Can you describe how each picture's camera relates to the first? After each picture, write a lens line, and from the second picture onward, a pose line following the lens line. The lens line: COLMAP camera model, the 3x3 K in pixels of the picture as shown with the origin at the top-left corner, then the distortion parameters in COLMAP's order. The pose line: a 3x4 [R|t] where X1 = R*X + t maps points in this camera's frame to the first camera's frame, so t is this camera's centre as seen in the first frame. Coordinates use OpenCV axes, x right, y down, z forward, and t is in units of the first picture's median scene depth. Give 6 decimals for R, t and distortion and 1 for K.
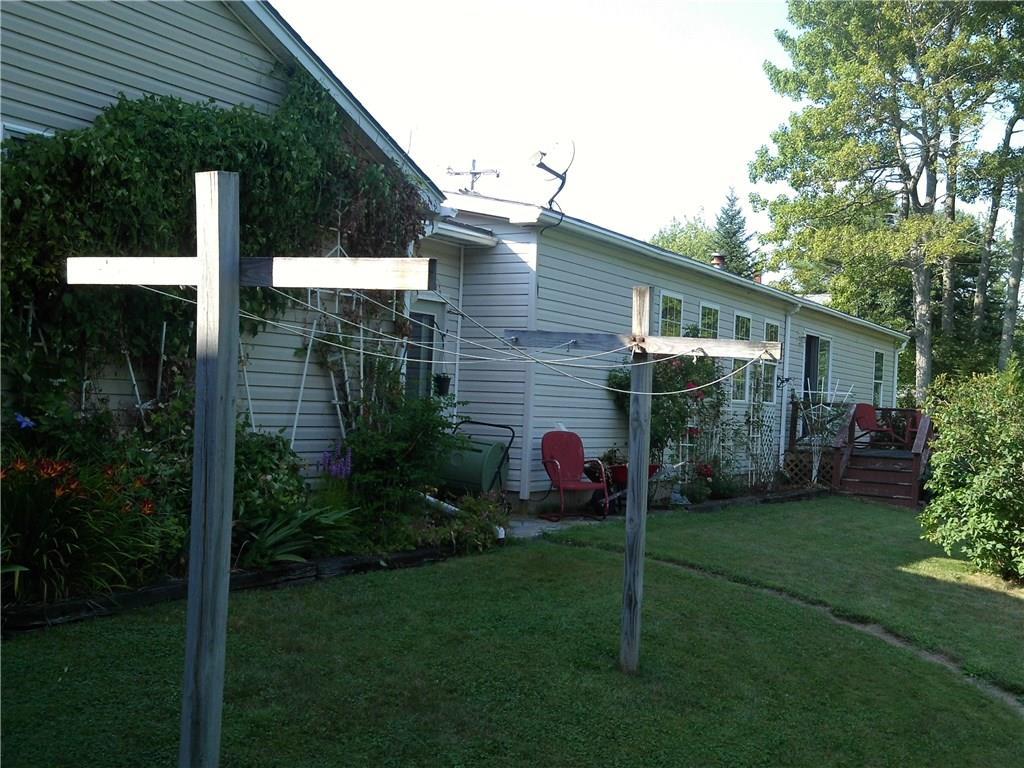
lens RADIAL K [[1206.4, 0, 512.0], [0, 1206.4, 384.0], [0, 0, 1]] dist [-0.070997, 0.013980]
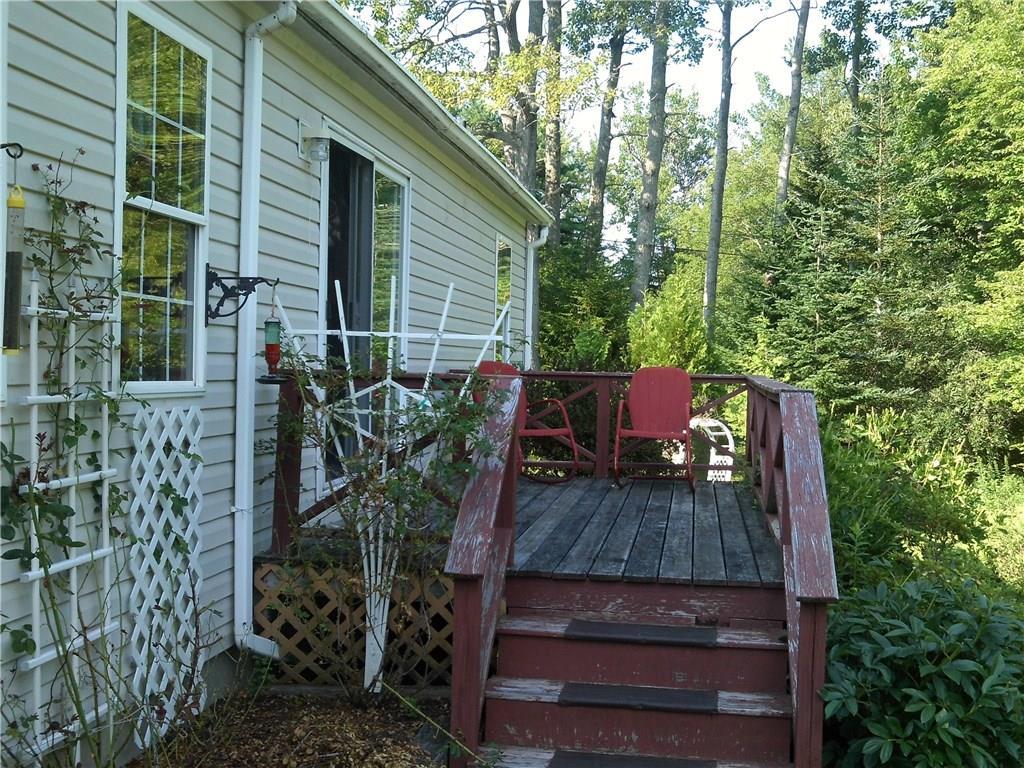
lens RADIAL K [[1206.4, 0, 512.0], [0, 1206.4, 384.0], [0, 0, 1]] dist [-0.070997, 0.013980]
pose [[0.933320, -0.041432, 0.356647, 0.187489], [0.027088, 0.998614, 0.045123, 0.006907], [-0.358022, -0.032453, 0.933149, 0.739600]]
